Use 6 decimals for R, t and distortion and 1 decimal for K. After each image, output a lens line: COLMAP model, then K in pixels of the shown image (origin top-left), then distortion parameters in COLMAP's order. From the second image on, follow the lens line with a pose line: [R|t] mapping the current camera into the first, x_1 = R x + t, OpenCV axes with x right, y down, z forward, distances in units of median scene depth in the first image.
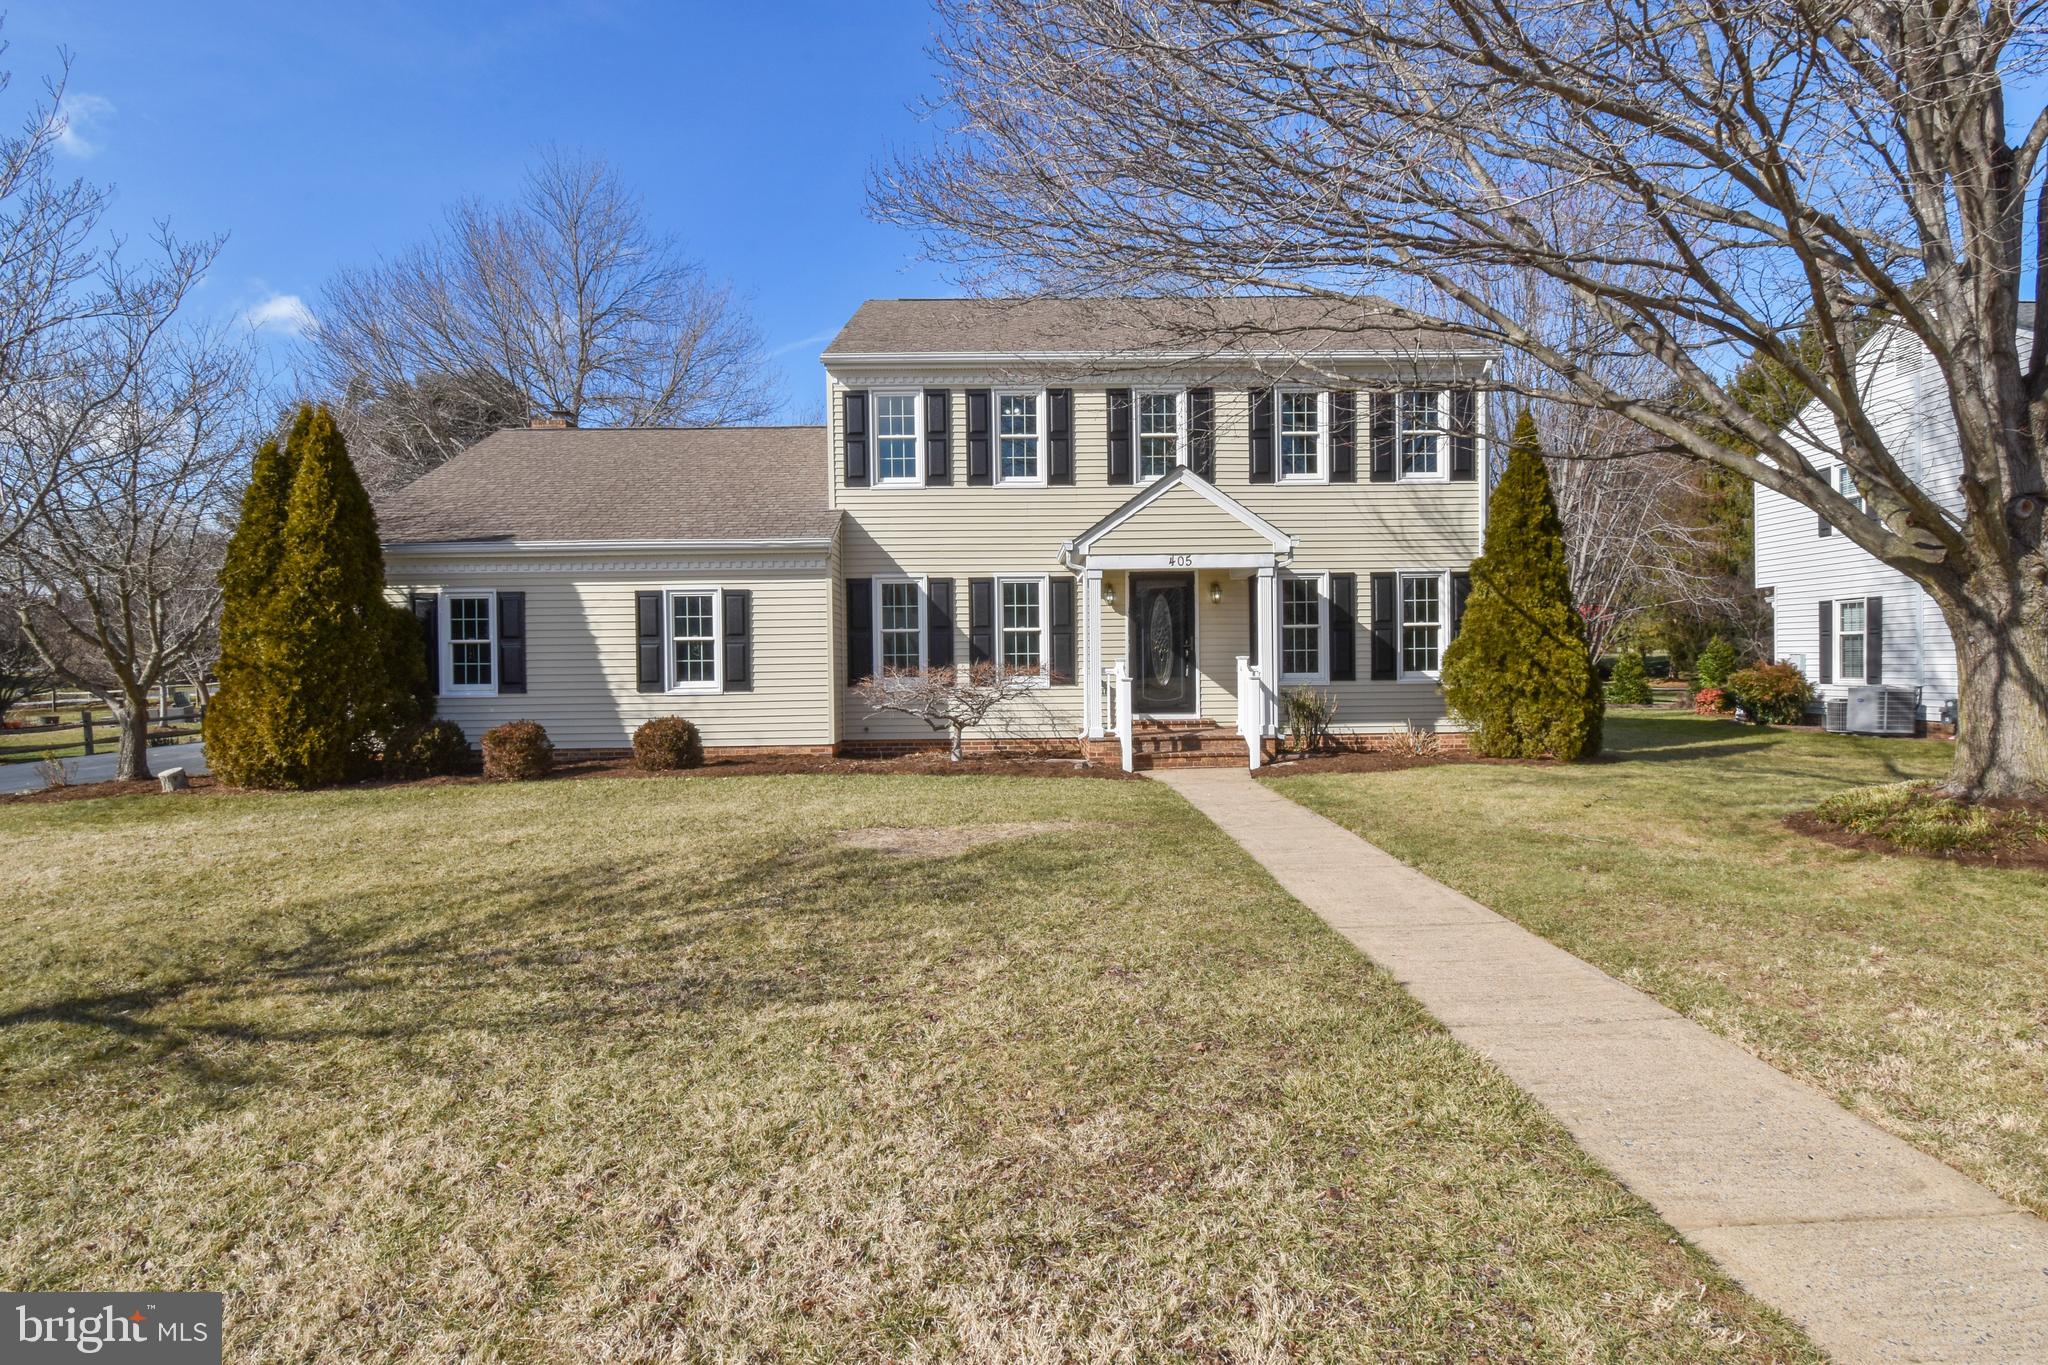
lens RADIAL K [[1035.4, 0, 1032.8], [0, 1035.4, 639.0], [0, 0, 1]] dist [-0.009929, -0.009060]
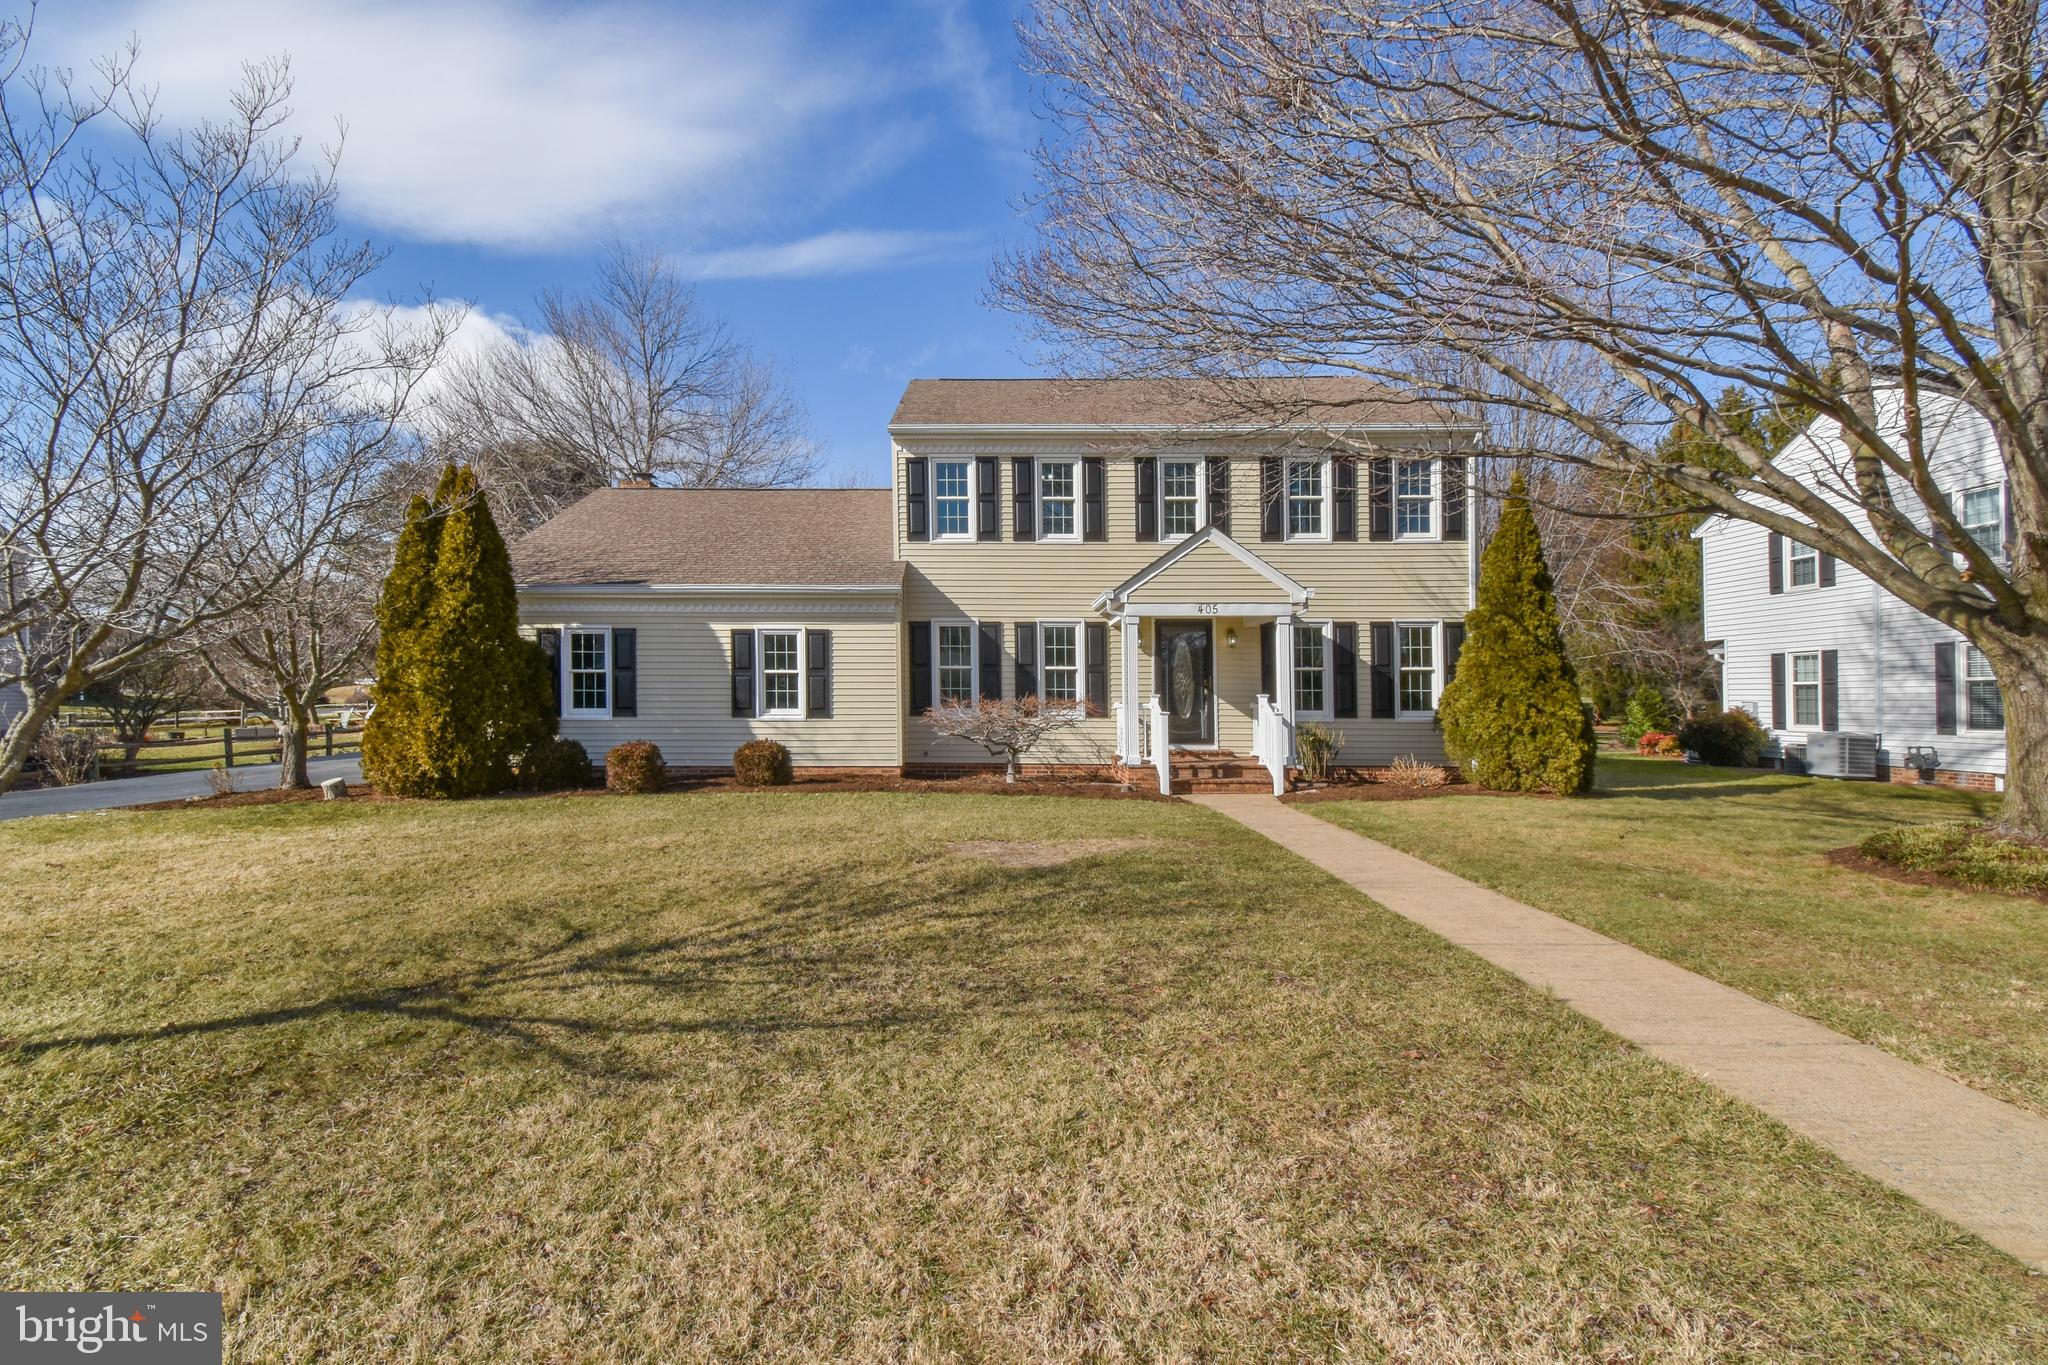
lens RADIAL K [[892.7, 0, 952.0], [0, 892.7, 668.3], [0, 0, 1]] dist [0.031002, -0.011702]
pose [[0.999305, 0.014655, -0.034272, -0.103408], [-0.015022, 0.999832, -0.010477, 0.003406], [0.034113, 0.010984, 0.999358, 0.013687]]
